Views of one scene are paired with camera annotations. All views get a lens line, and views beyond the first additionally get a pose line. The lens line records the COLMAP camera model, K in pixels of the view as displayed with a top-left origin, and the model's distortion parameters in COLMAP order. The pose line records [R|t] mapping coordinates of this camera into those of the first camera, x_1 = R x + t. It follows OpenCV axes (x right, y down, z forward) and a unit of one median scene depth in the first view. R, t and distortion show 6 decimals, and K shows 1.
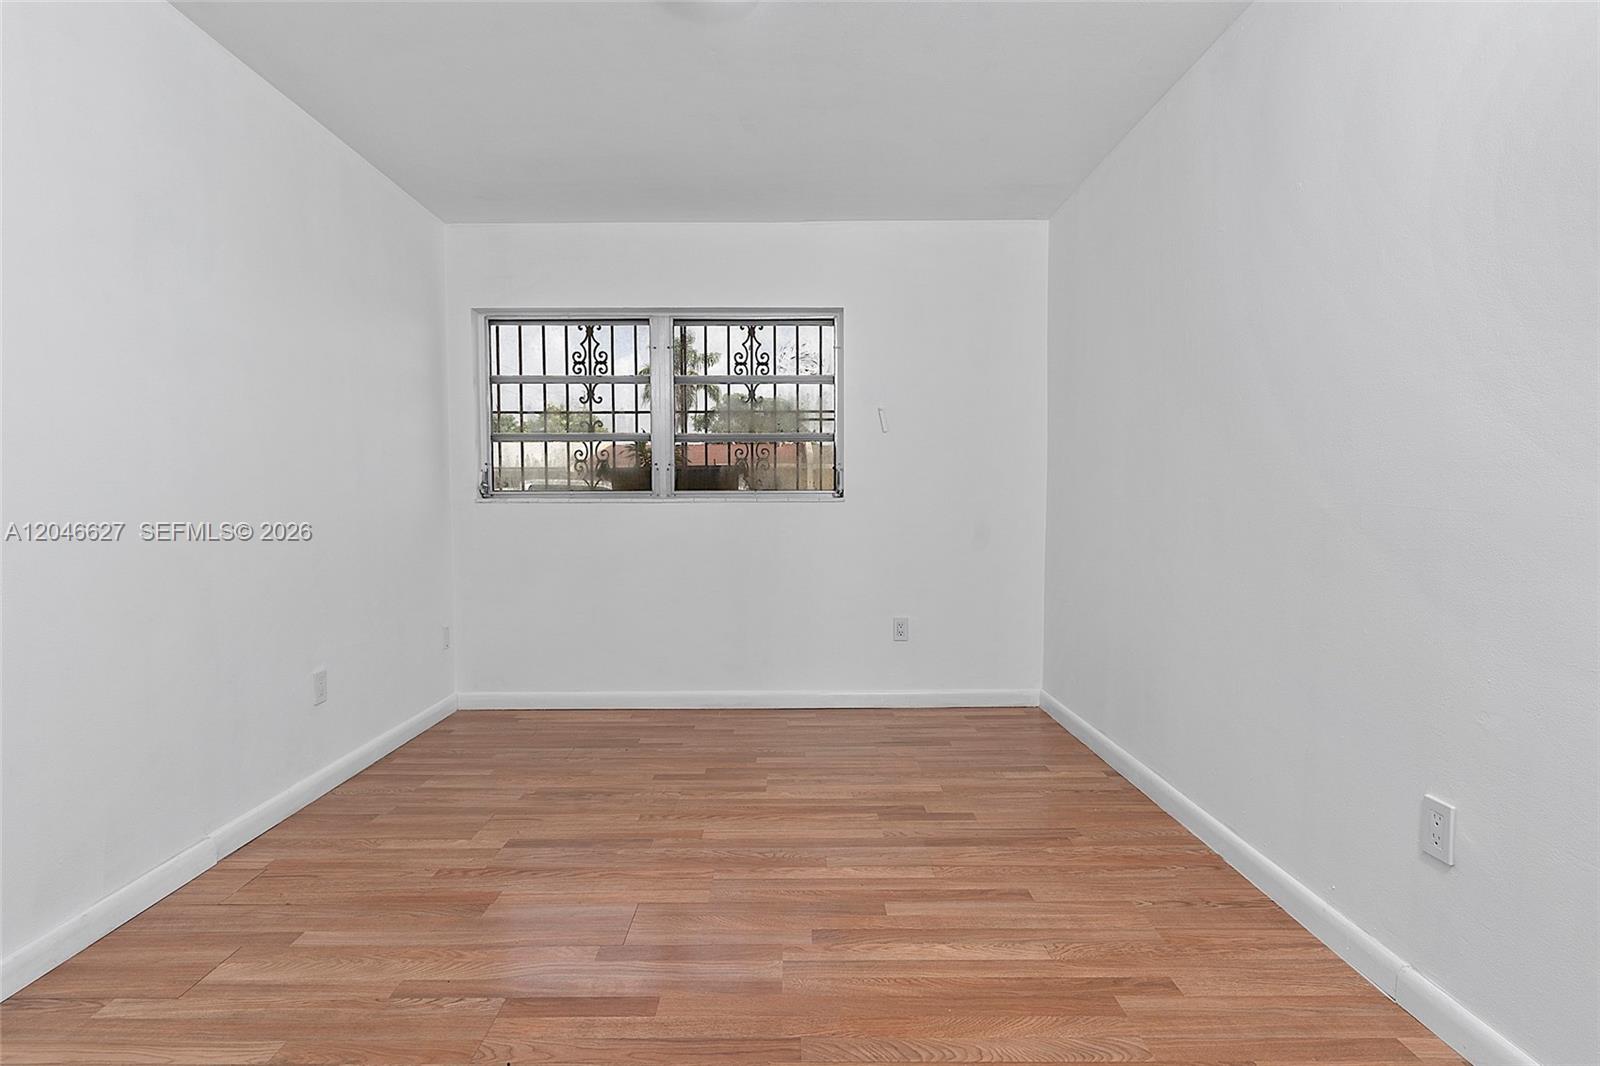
lens RADIAL K [[807.6, 0, 809.1], [0, 807.6, 537.0], [0, 0, 1]] dist [0.002861, 0.000247]
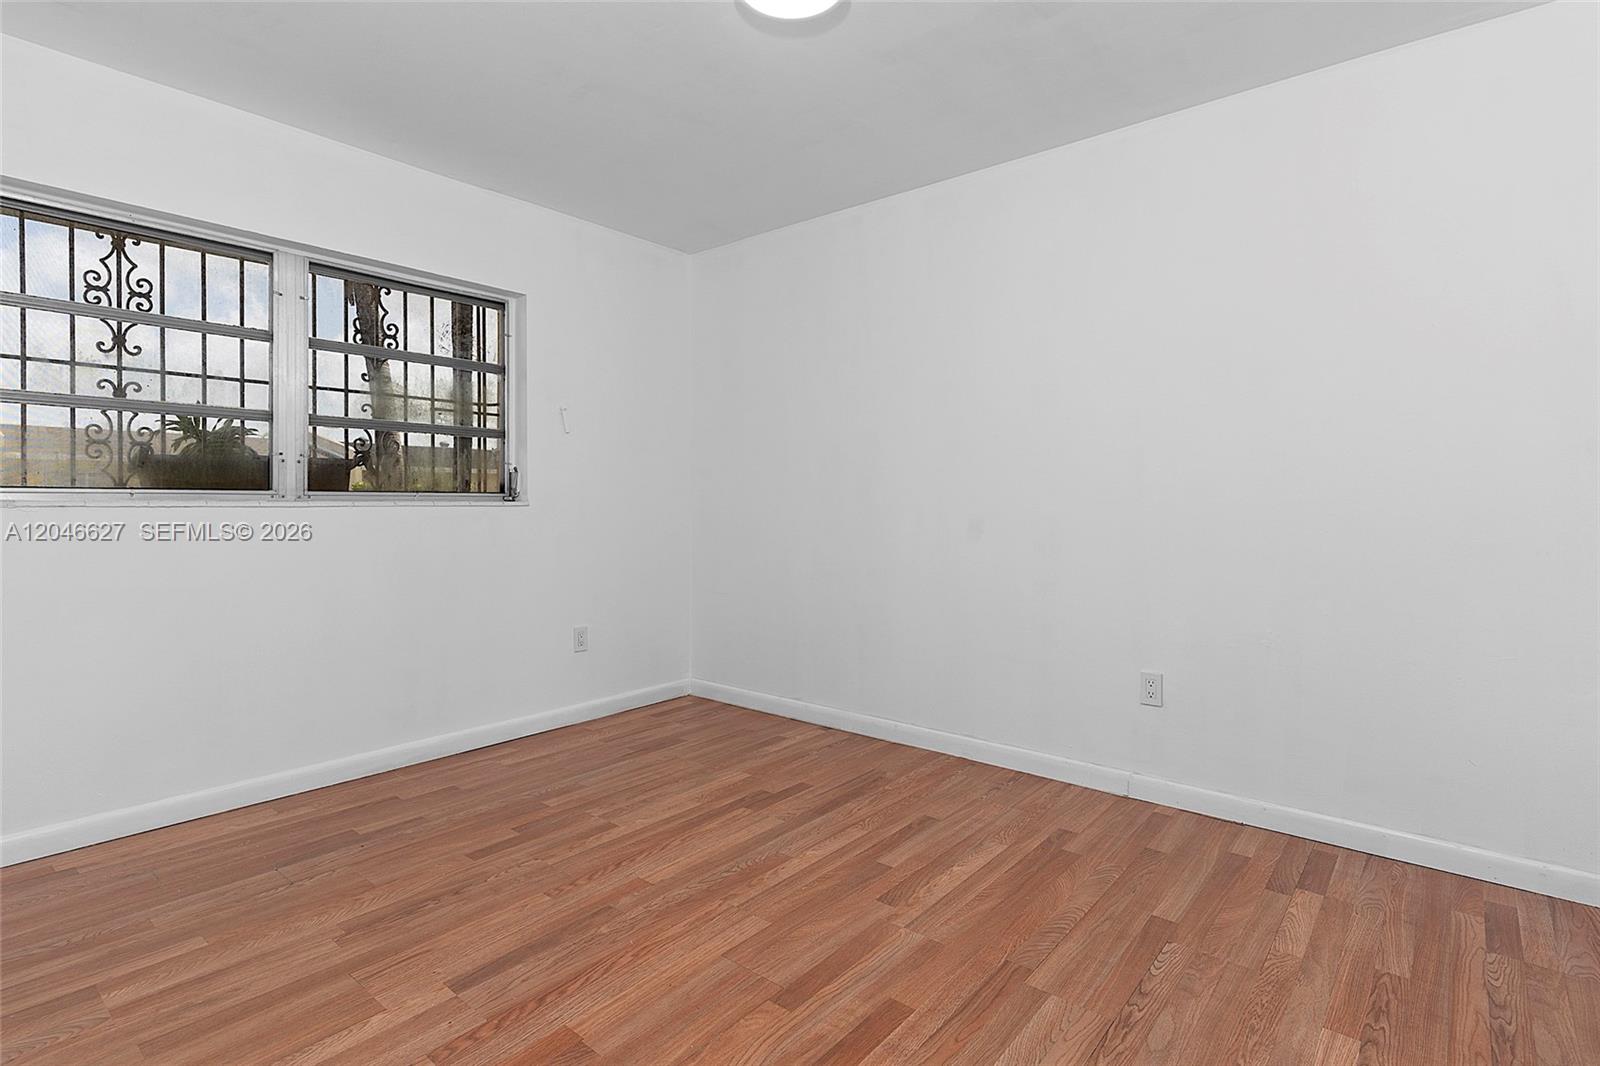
lens RADIAL K [[800.2, 0, 809.1], [0, 800.2, 501.6], [0, 0, 1]] dist [0.001098, 0.000024]
pose [[0.632812, 0.005593, 0.774285, -0.699335], [0.031718, 0.998947, -0.033139, -0.013490], [-0.773655, 0.045530, 0.631969, 0.285360]]
